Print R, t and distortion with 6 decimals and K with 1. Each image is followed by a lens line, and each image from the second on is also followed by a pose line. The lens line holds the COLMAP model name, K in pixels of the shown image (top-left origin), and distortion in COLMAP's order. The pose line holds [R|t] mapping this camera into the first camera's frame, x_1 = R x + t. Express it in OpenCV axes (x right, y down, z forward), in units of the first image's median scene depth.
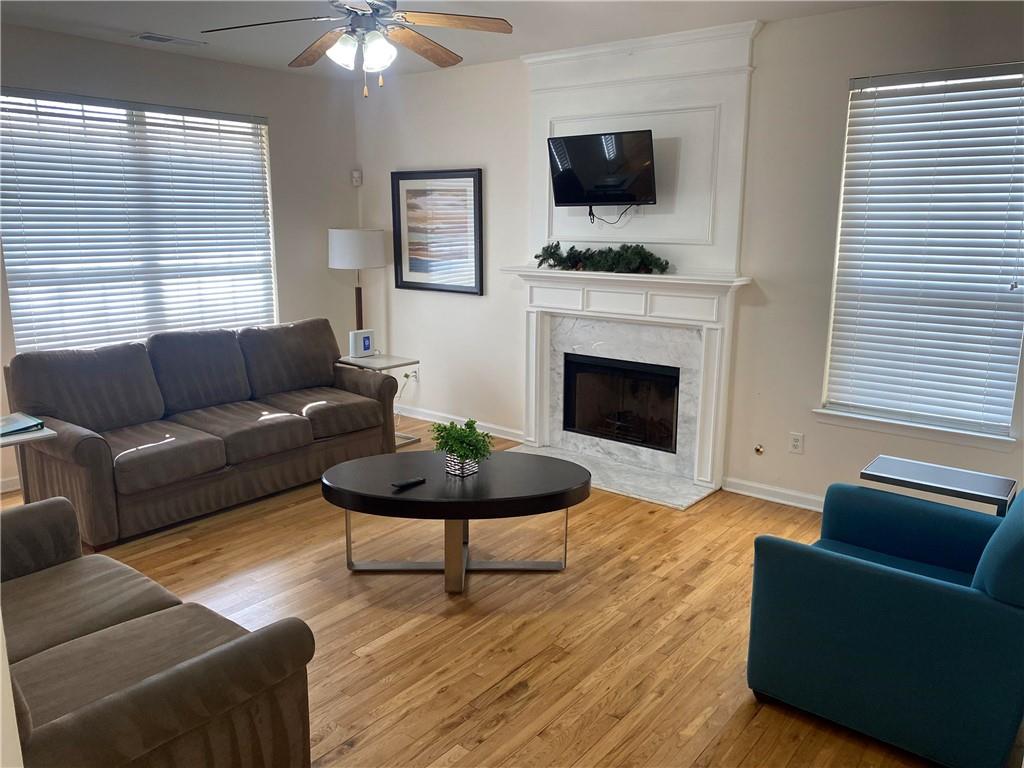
lens RADIAL K [[776.1, 0, 515.1], [0, 776.1, 382.0], [0, 0, 1]] dist [0.013961, -0.029396]
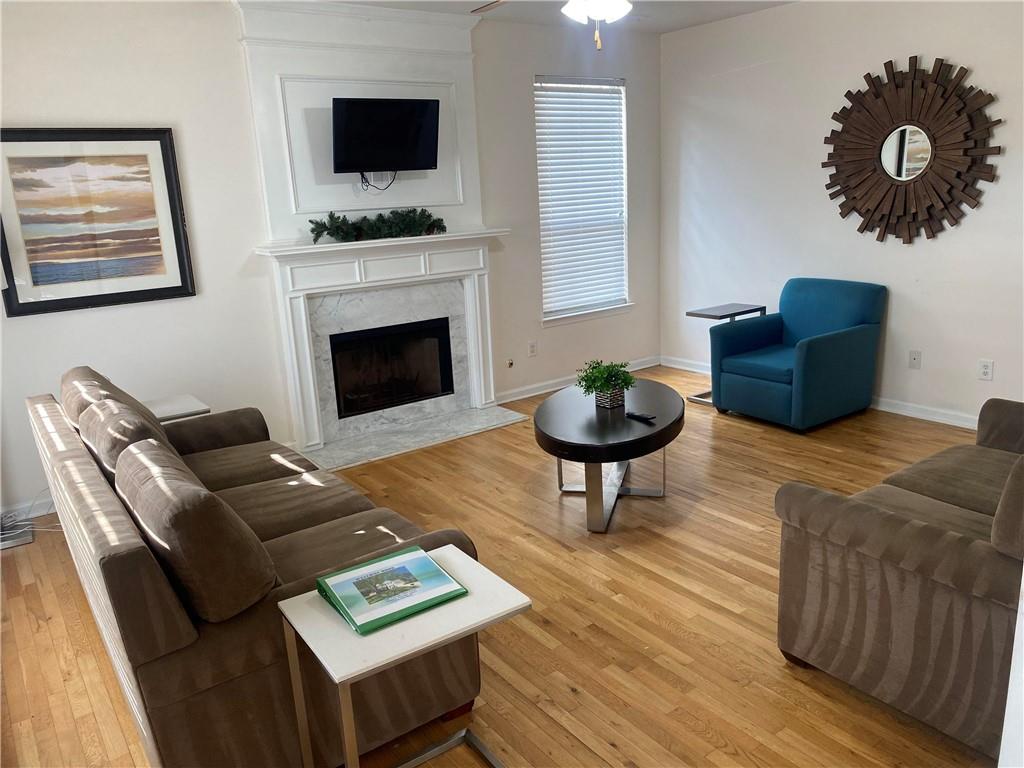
lens RADIAL K [[776.1, 0, 515.1], [0, 776.1, 382.0], [0, 0, 1]] dist [0.013961, -0.029396]
pose [[0.269497, -0.250322, 0.929898, -0.811877], [0.250411, 0.950623, 0.183328, -0.107328], [-0.929874, 0.183451, 0.318873, 0.556619]]
